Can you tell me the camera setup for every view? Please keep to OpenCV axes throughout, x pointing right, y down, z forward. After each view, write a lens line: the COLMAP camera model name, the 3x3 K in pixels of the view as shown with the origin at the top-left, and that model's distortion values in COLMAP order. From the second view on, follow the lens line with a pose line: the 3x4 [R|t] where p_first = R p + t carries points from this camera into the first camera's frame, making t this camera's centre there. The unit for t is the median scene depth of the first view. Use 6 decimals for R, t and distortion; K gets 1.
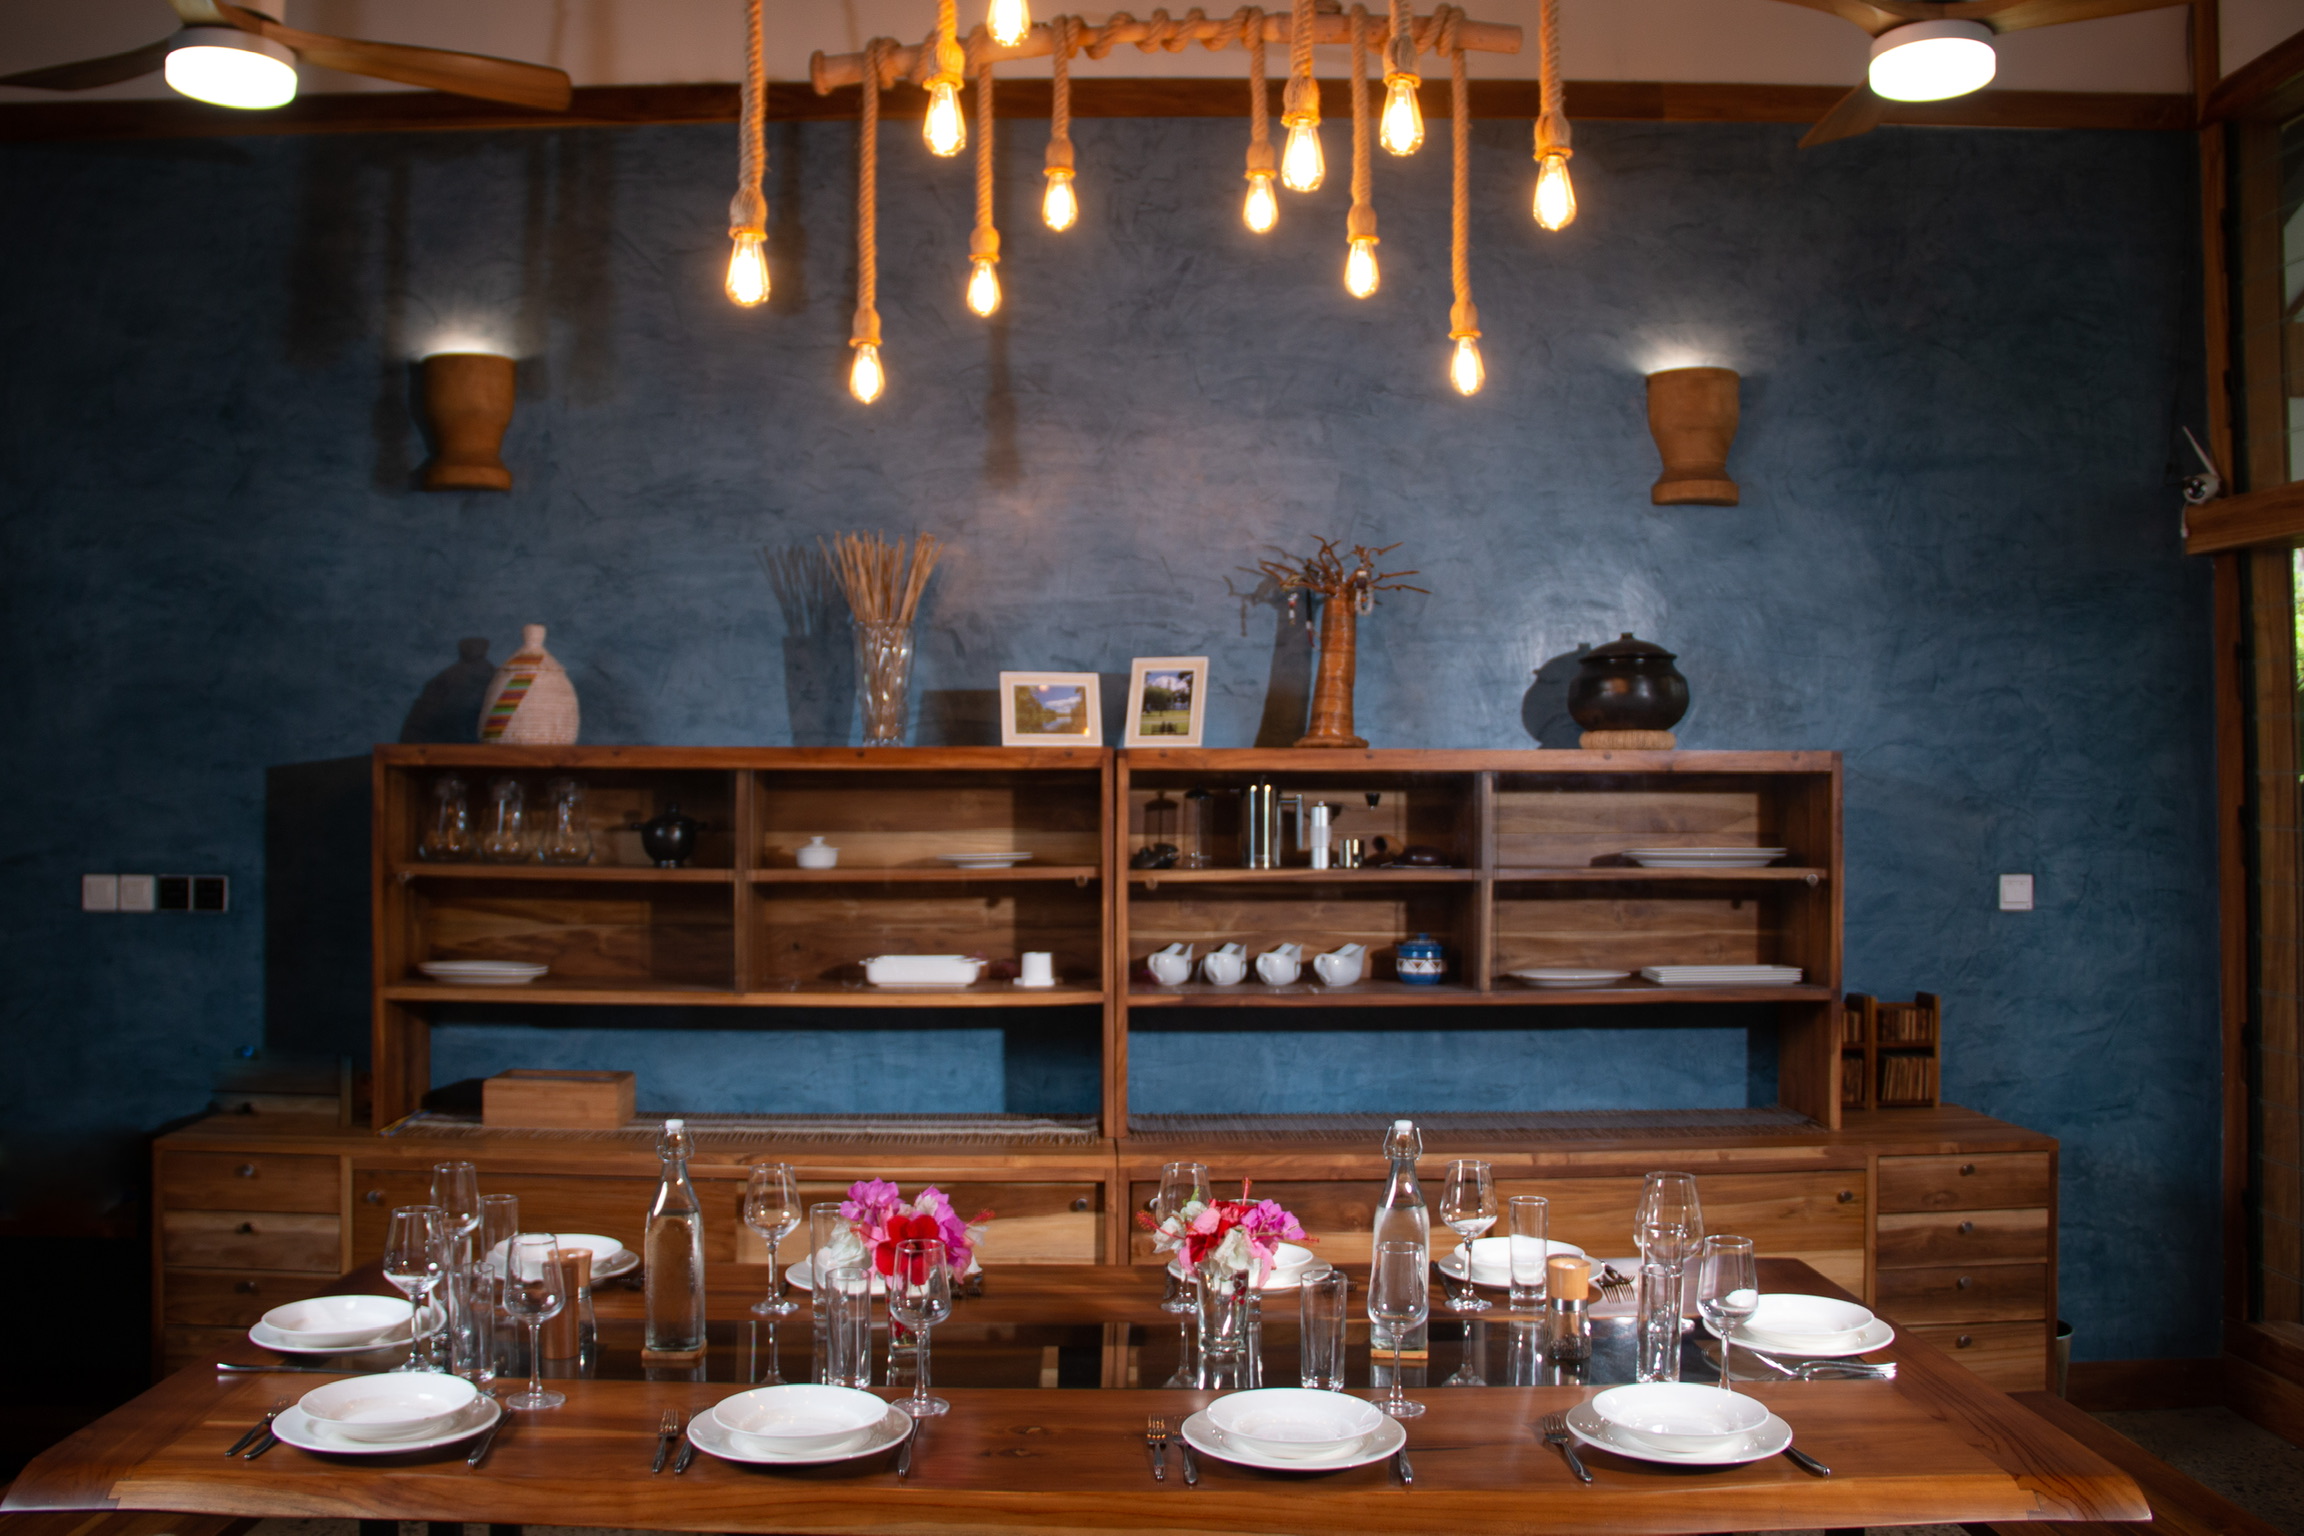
lens RADIAL K [[1882.2, 0, 1138.0], [0, 1882.2, 747.0], [0, 0, 1]] dist [-0.174970, 0.139499]
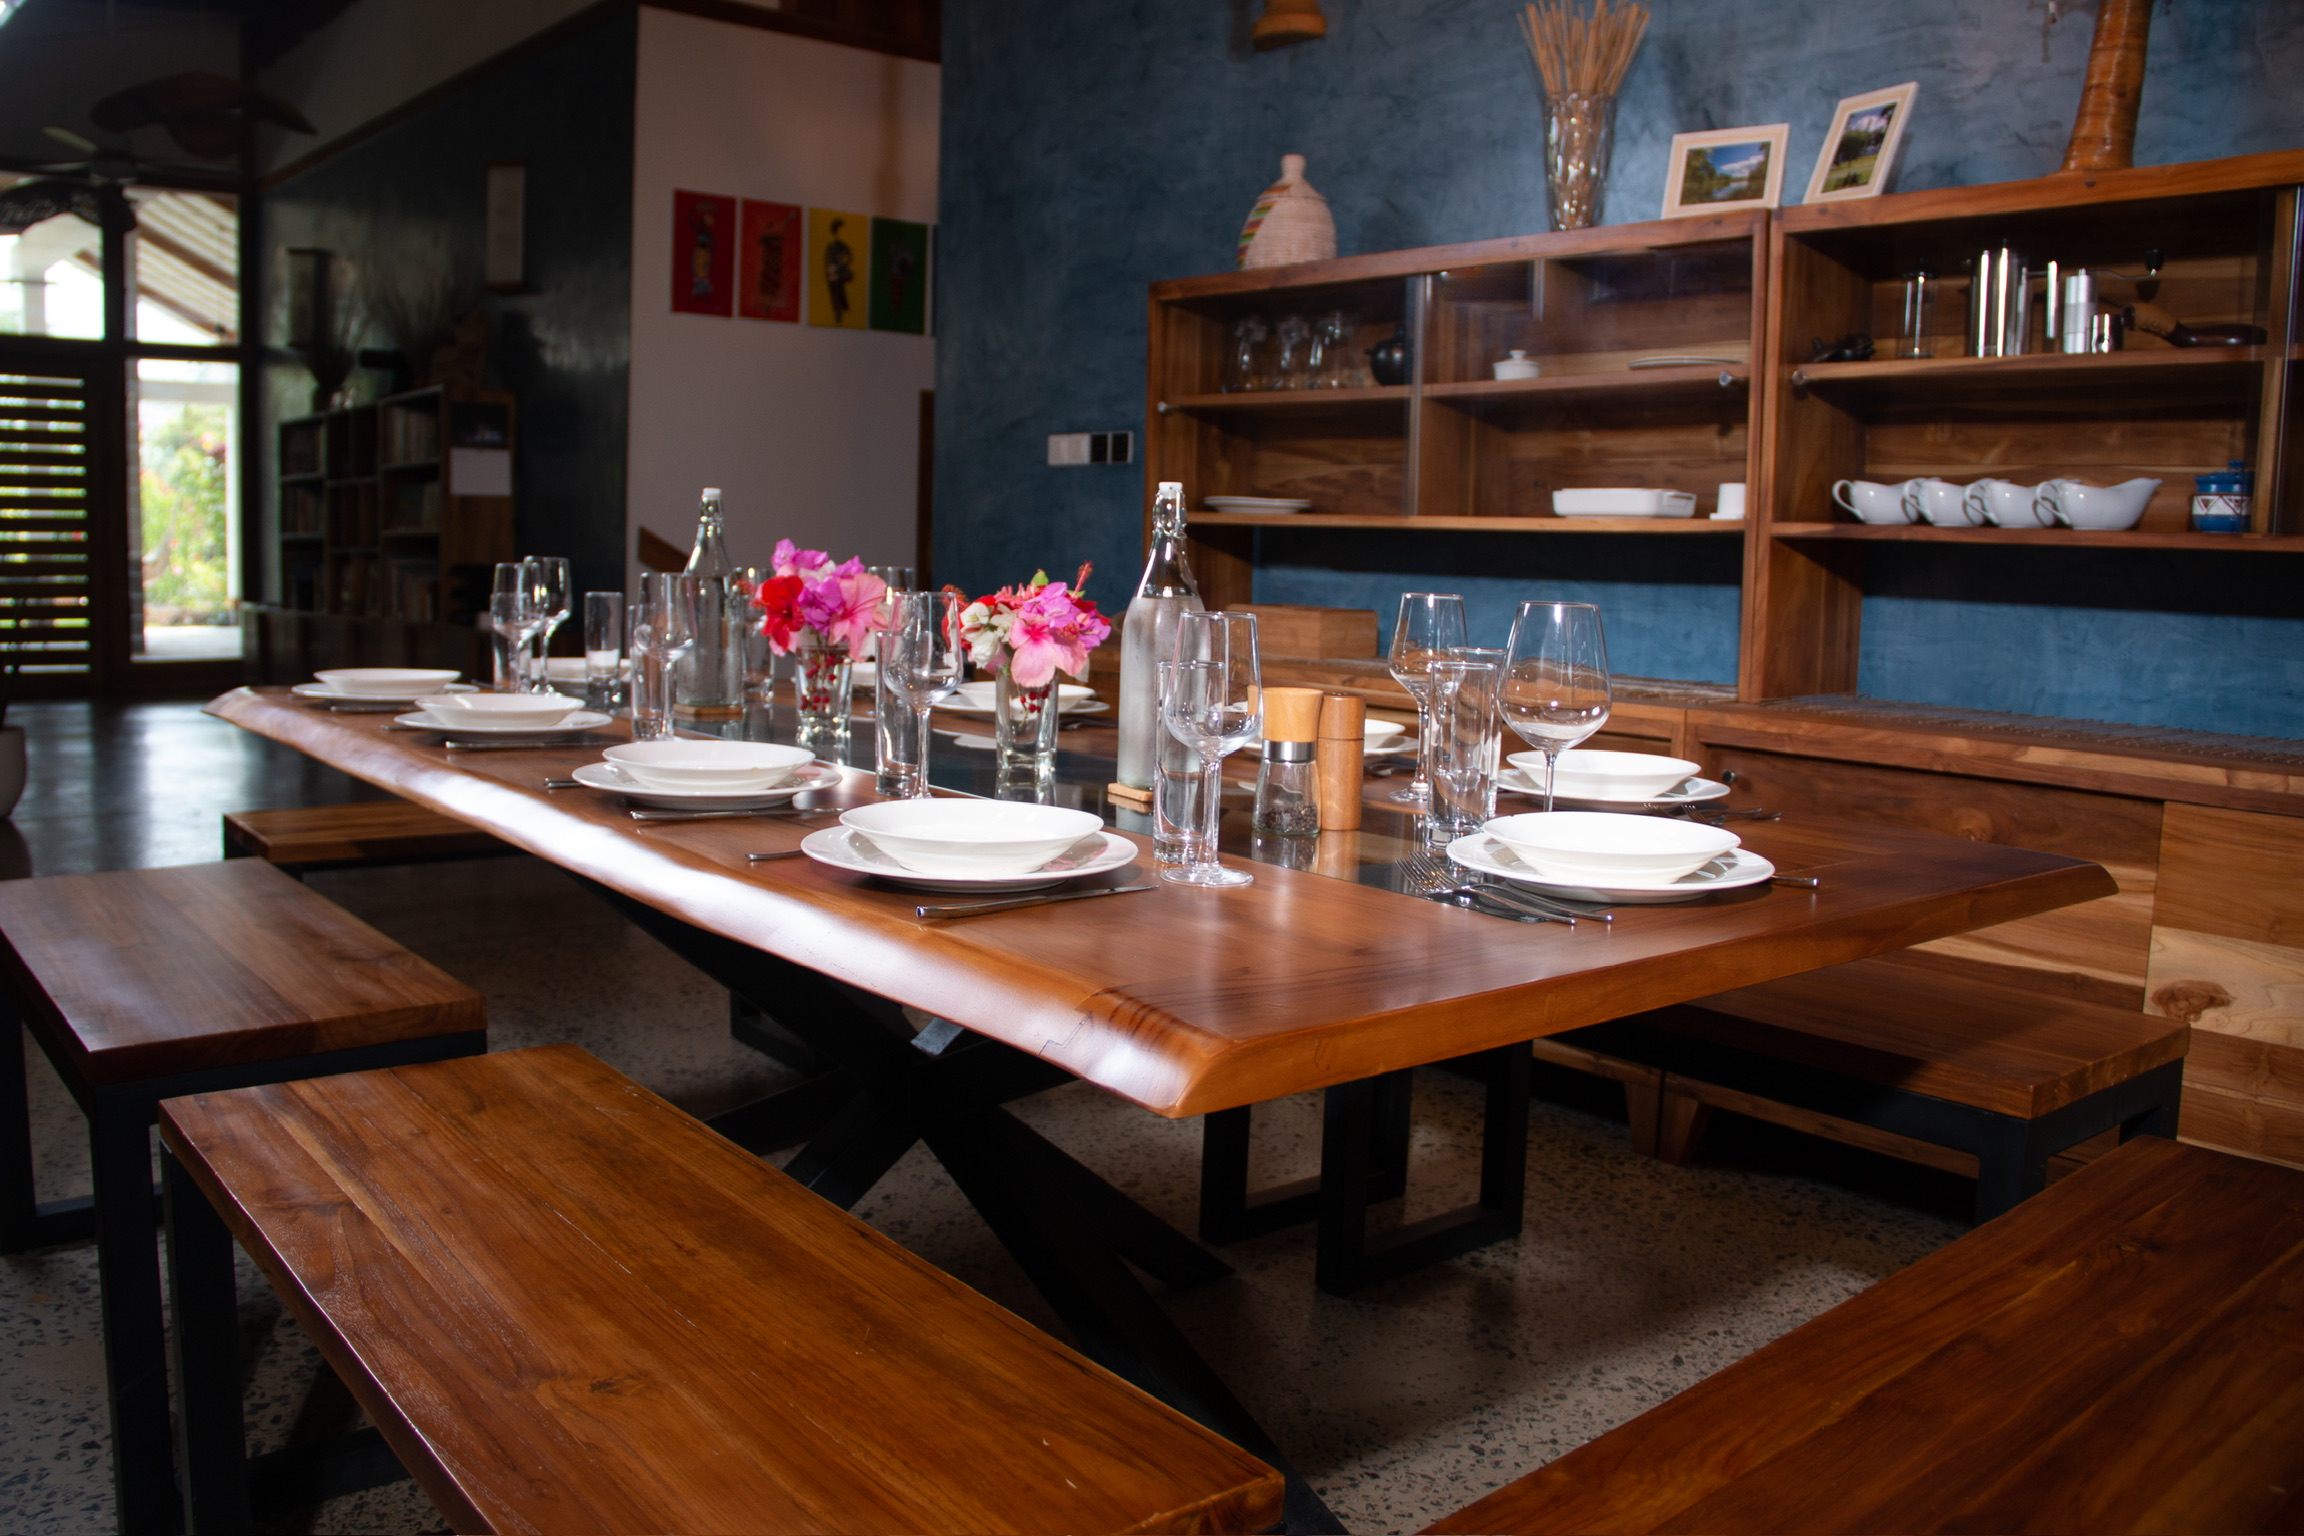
lens RADIAL K [[1846.1, 0, 1149.4], [0, 1846.1, 730.7], [0, 0, 1]] dist [-0.188208, 0.130411]
pose [[0.629231, 0.094208, -0.771488, 0.387026], [0.002995, 0.992325, 0.123617, 0.114360], [0.777213, -0.080094, 0.624120, 0.292663]]
